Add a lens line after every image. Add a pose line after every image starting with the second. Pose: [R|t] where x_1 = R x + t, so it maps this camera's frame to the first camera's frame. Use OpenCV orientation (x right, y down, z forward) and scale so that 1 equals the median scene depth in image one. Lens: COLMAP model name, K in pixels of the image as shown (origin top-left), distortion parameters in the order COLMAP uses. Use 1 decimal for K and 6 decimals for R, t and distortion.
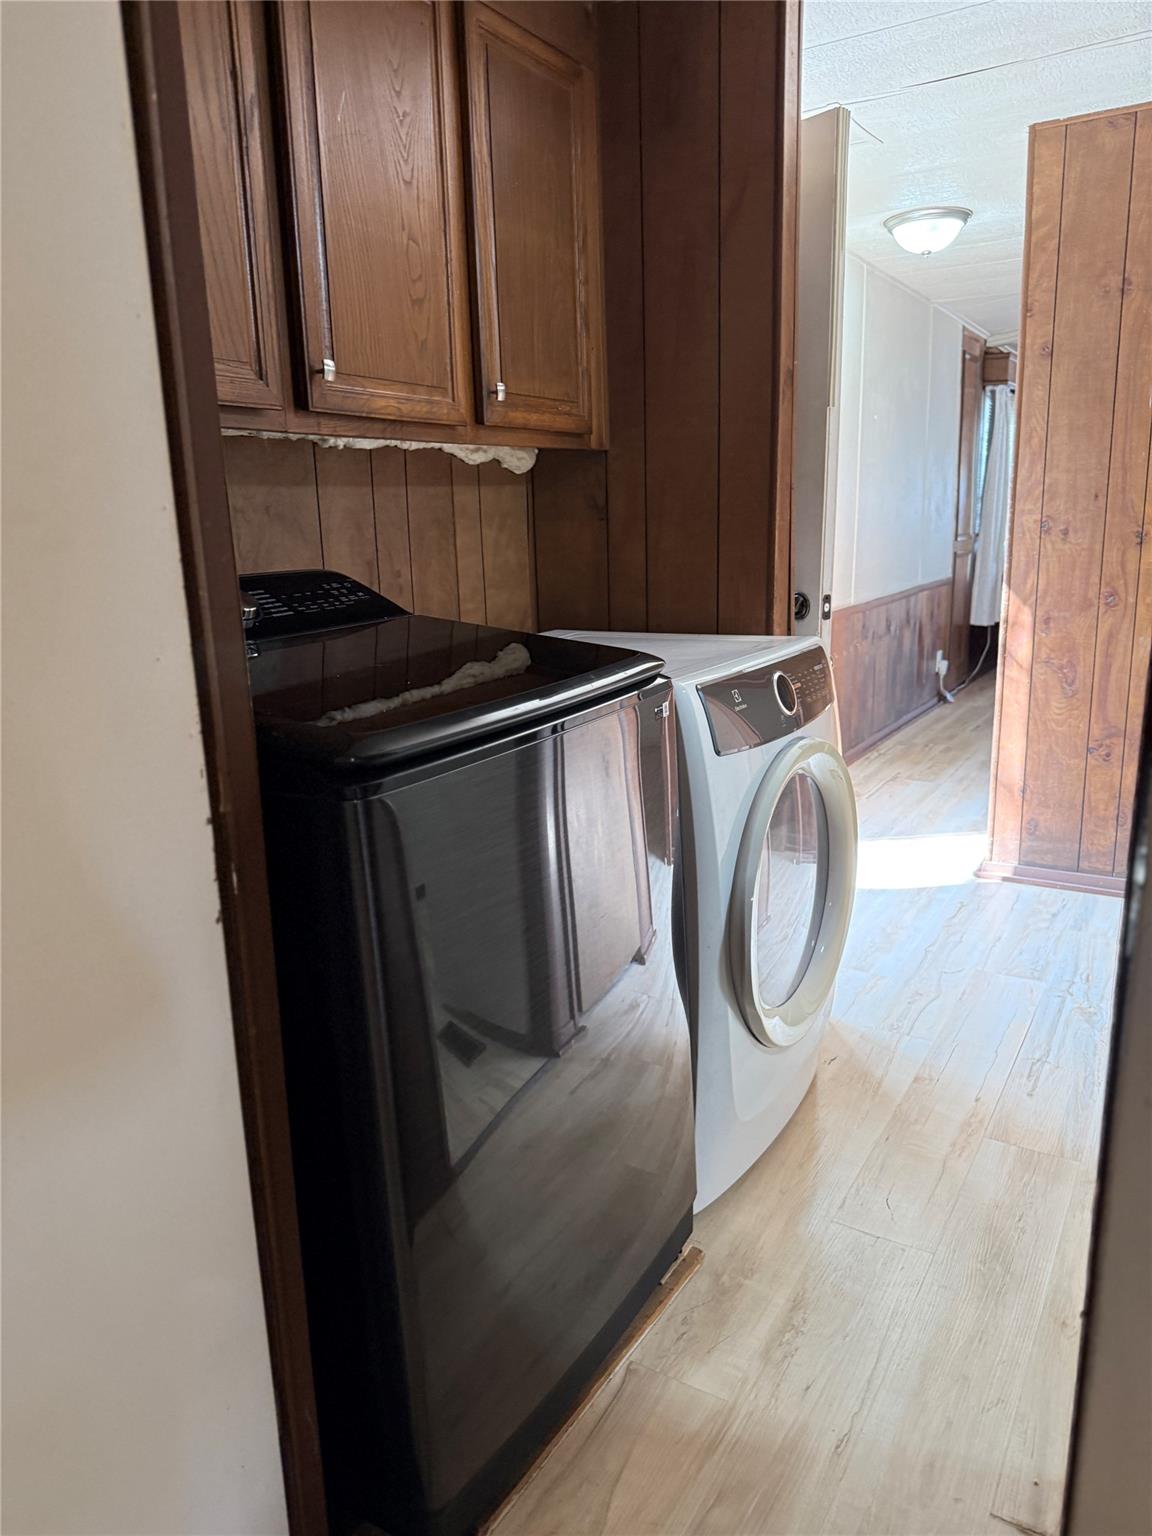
lens RADIAL K [[1056.8, 0, 576.0], [0, 1056.8, 768.0], [0, 0, 1]] dist [-0.018831, 0.000454]
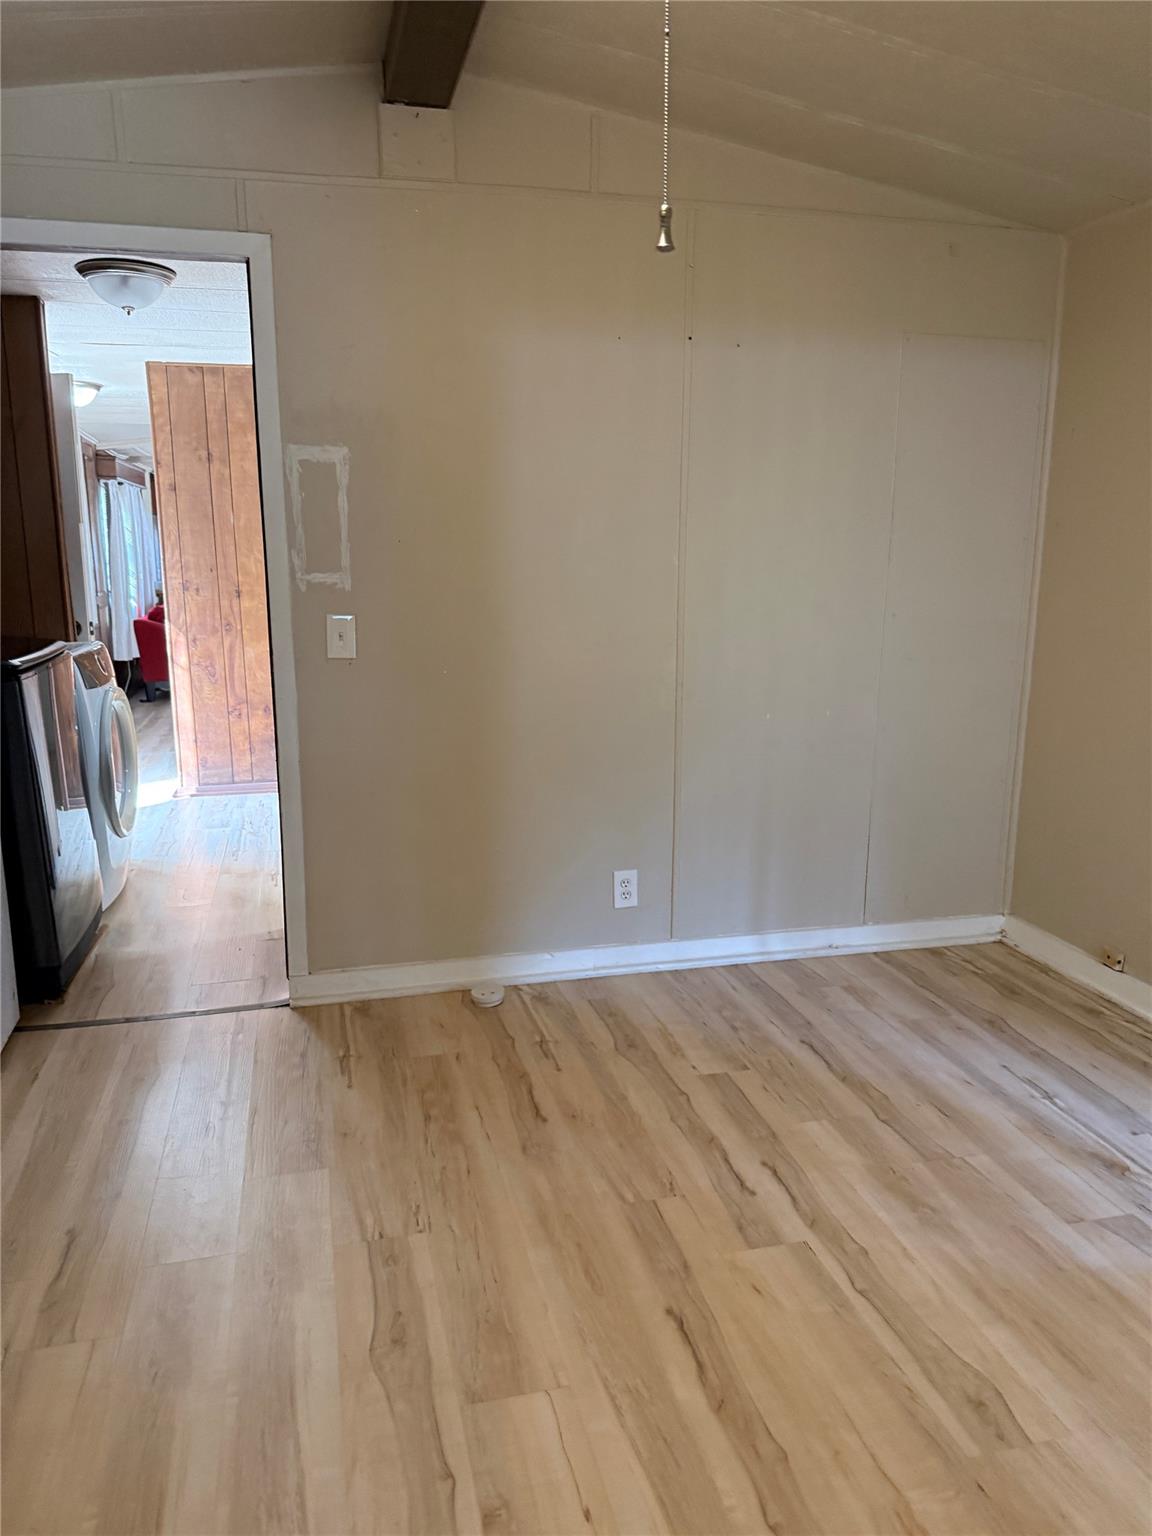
lens RADIAL K [[1061.0, 0, 576.0], [0, 1061.0, 768.0], [0, 0, 1]] dist [0.099823, -0.144932]
pose [[0.692207, -0.110520, 0.713187, -0.413235], [0.150905, 0.988525, 0.006723, 0.155120], [-0.705746, 0.102970, 0.700942, -0.680781]]
